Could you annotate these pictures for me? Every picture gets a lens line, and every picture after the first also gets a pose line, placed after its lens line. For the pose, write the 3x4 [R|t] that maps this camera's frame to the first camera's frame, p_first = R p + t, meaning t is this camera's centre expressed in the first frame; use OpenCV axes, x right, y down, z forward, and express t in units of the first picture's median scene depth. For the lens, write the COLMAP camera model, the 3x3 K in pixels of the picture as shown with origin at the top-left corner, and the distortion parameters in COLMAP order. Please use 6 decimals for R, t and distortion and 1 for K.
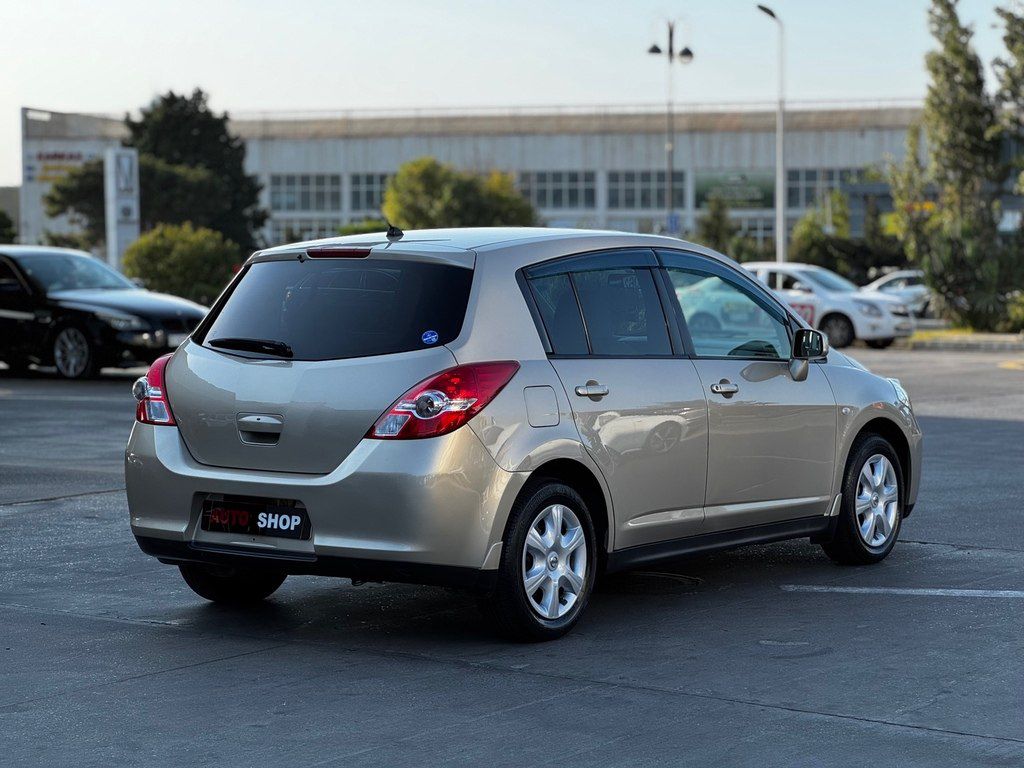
lens RADIAL K [[2277.9, 0, 512.0], [0, 2277.9, 384.0], [0, 0, 1]] dist [-0.097769, 4.136669]
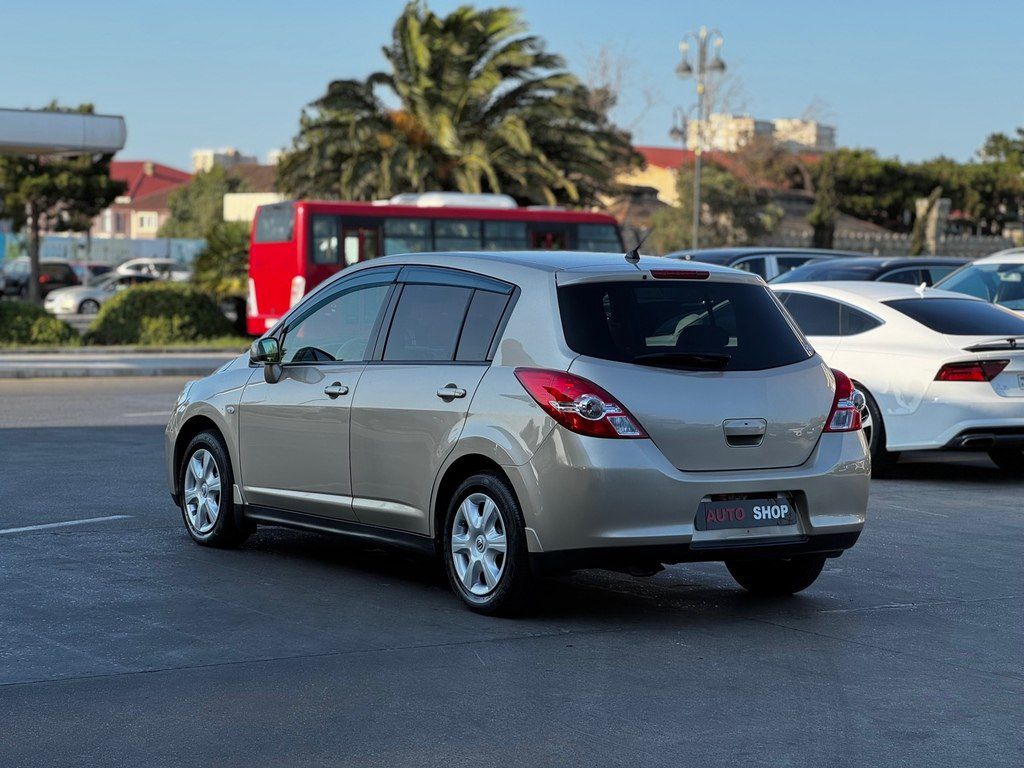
lens RADIAL K [[2277.9, 0, 512.0], [0, 2277.9, 384.0], [0, 0, 1]] dist [-0.097769, 4.136669]
pose [[0.351346, -0.040437, 0.935372, -1.165342], [0.038038, 0.998859, 0.028893, -0.039869], [-0.935473, 0.025428, 0.352483, 0.691740]]
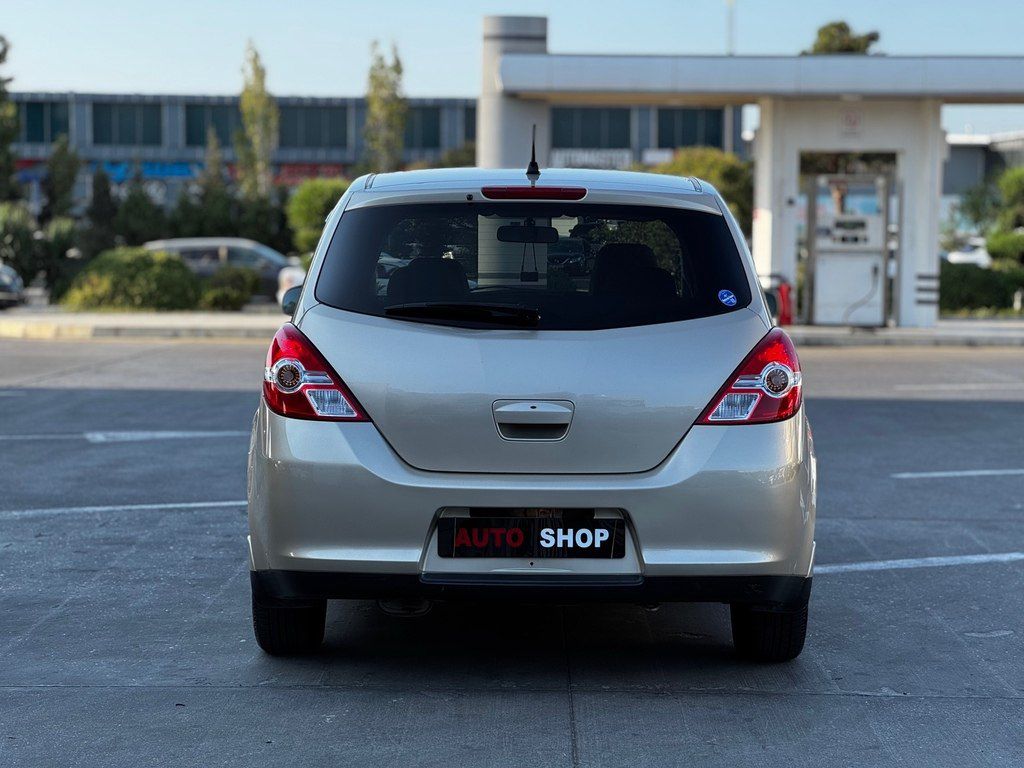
lens RADIAL K [[2277.9, 0, 512.0], [0, 2277.9, 384.0], [0, 0, 1]] dist [-0.097769, 4.136669]
pose [[0.813284, -0.033514, 0.580901, -0.547539], [0.025994, 0.999436, 0.021269, -0.008697], [-0.581286, -0.002198, 0.813696, 0.367311]]
